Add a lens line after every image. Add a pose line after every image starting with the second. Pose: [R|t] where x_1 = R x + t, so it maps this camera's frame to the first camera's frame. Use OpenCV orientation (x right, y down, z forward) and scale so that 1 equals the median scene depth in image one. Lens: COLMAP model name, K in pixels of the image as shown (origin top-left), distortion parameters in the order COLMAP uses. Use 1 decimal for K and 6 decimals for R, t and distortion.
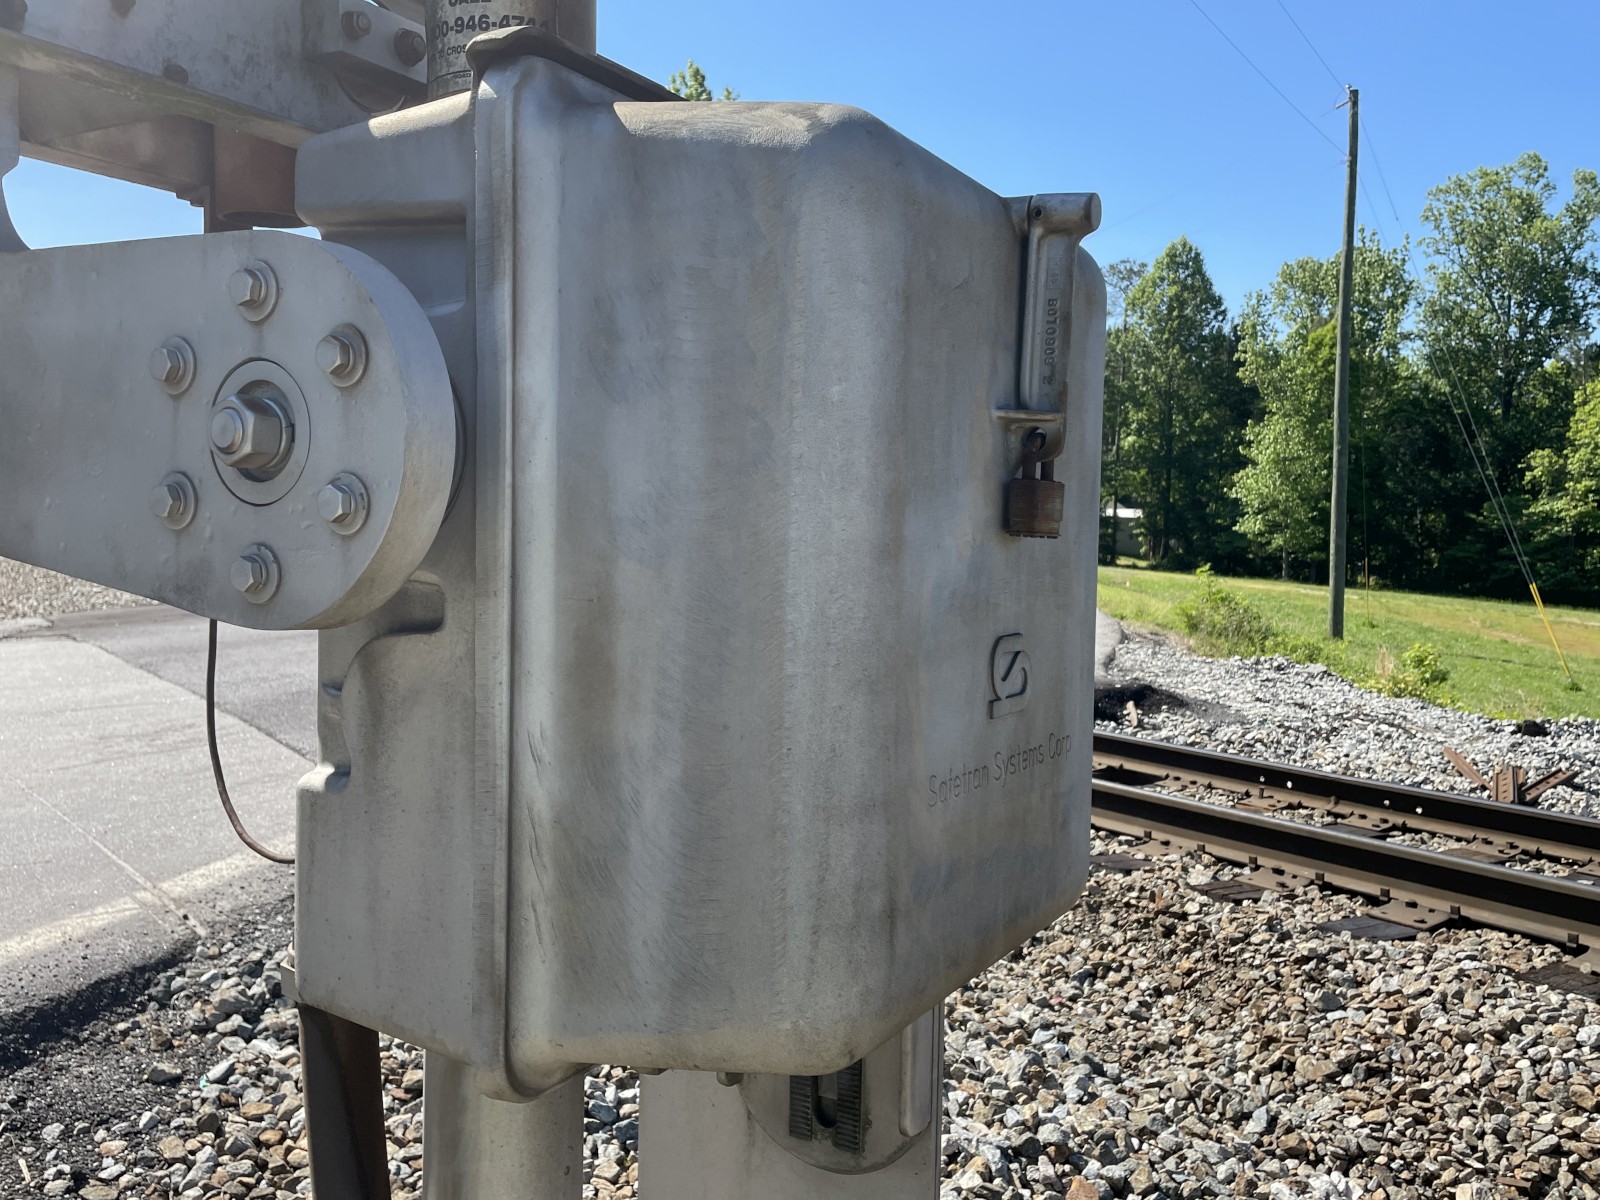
lens RADIAL K [[1373.7, 0, 800.3], [0, 1373.7, 607.8], [0, 0, 1]] dist [0.090936, -0.107250]
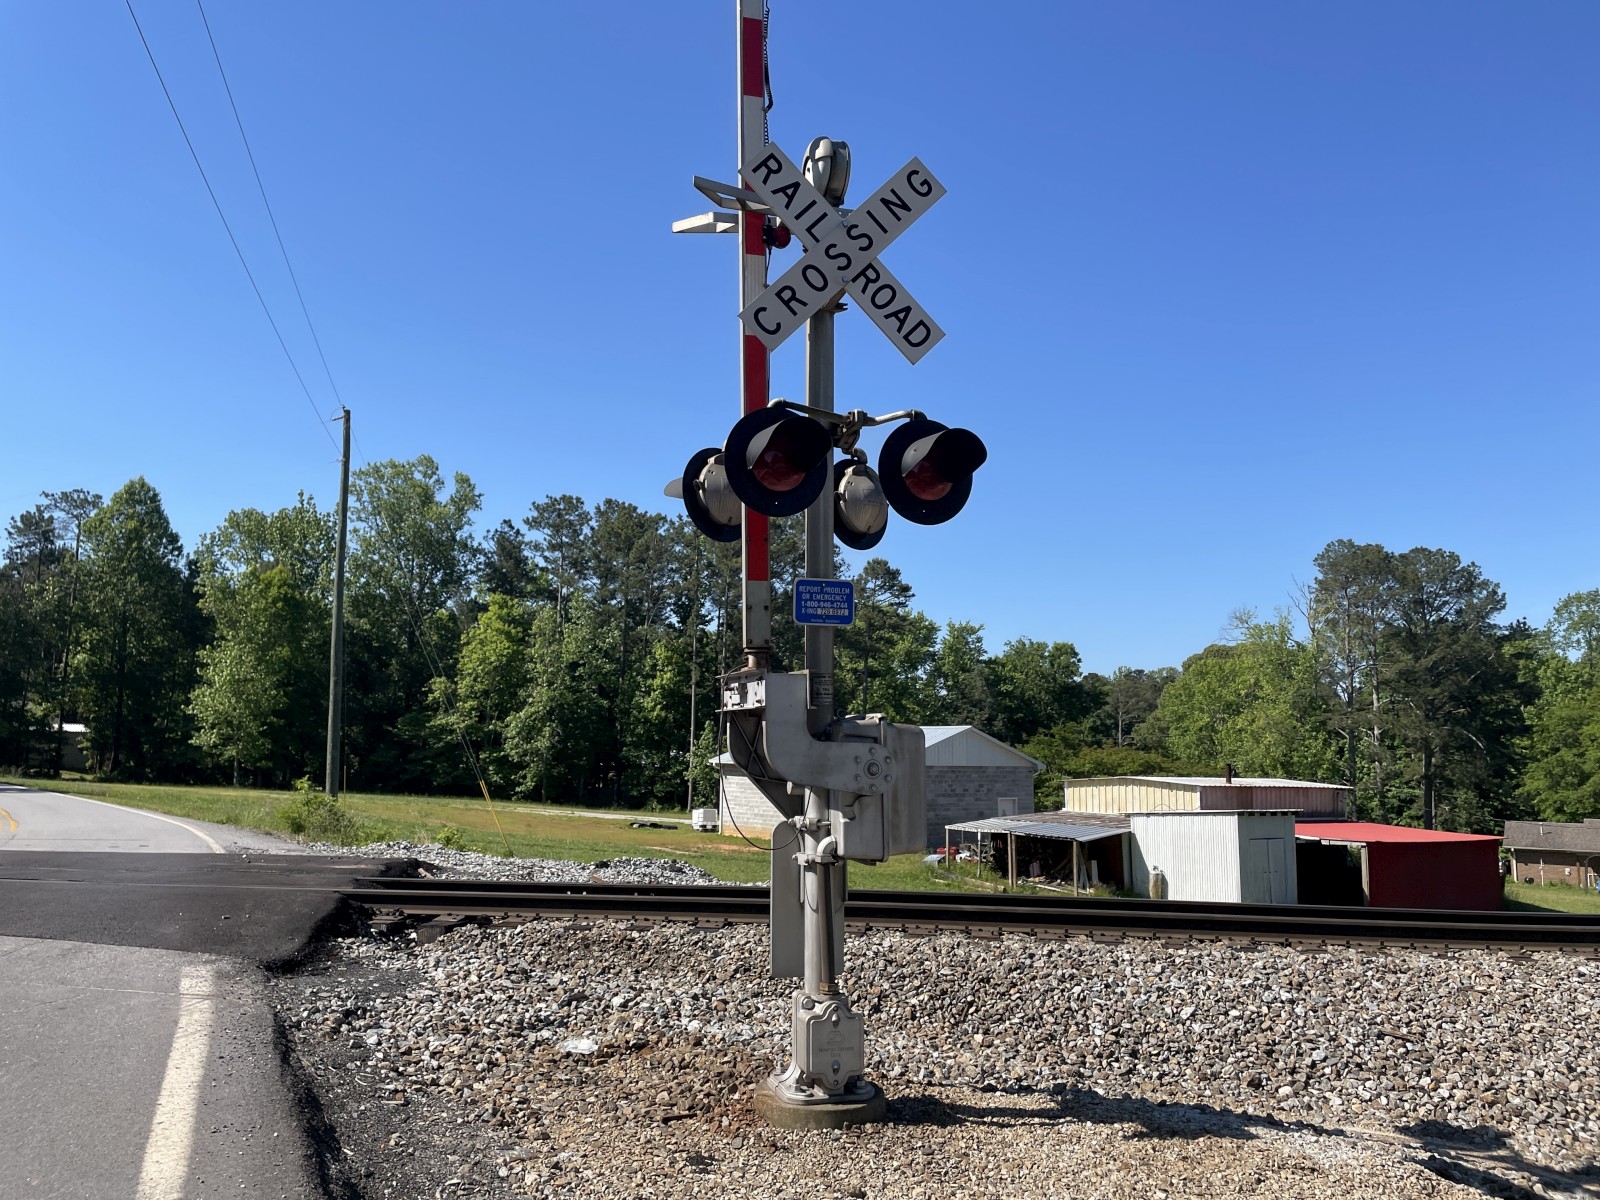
lens RADIAL K [[1254.3, 0, 797.5], [0, 1254.3, 591.7], [0, 0, 1]] dist [0.108353, -0.141251]
pose [[0.691072, 0.068513, 0.719531, -0.092925], [0.053287, 0.987959, -0.145252, -0.001771], [-0.720819, 0.138721, 0.679100, -0.057534]]
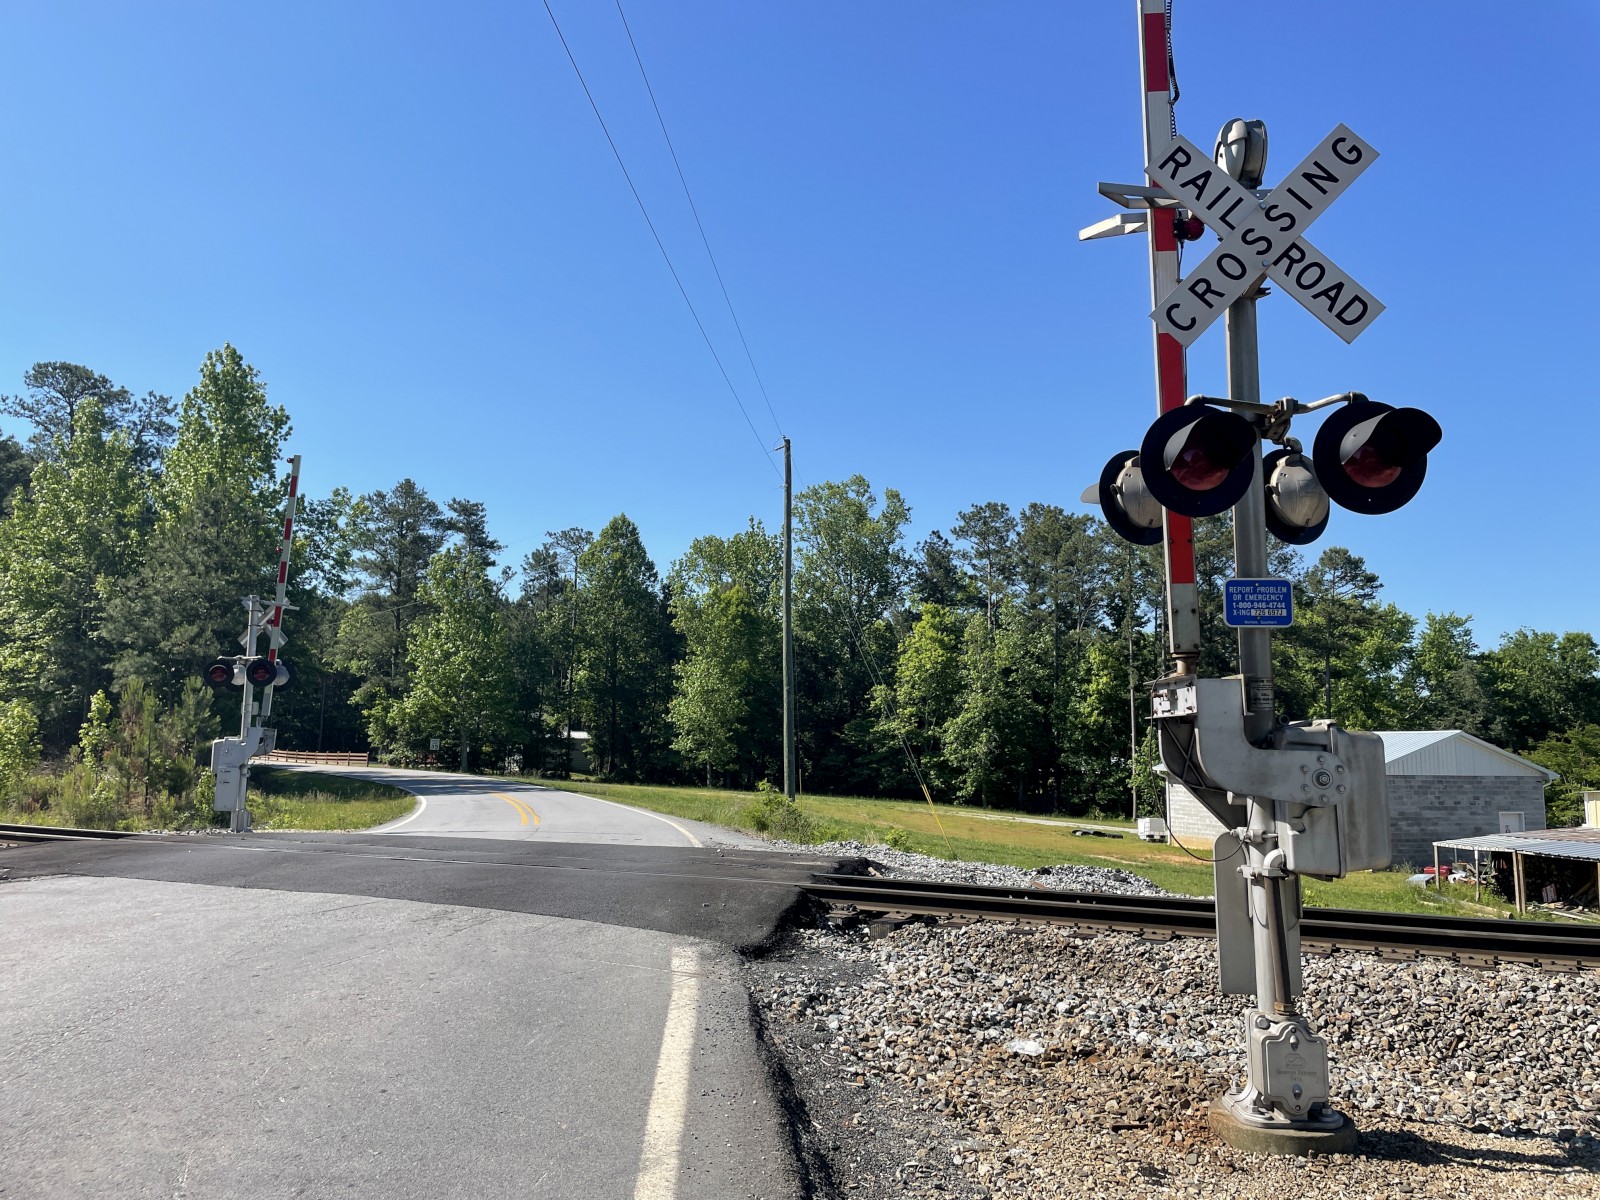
lens RADIAL K [[1254.3, 0, 797.5], [0, 1254.3, 591.7], [0, 0, 1]] dist [0.108353, -0.141251]
pose [[0.893191, 0.034870, 0.448323, -0.093917], [0.045035, 0.985040, -0.166339, -0.001741], [-0.447416, 0.168763, 0.878258, -0.060399]]
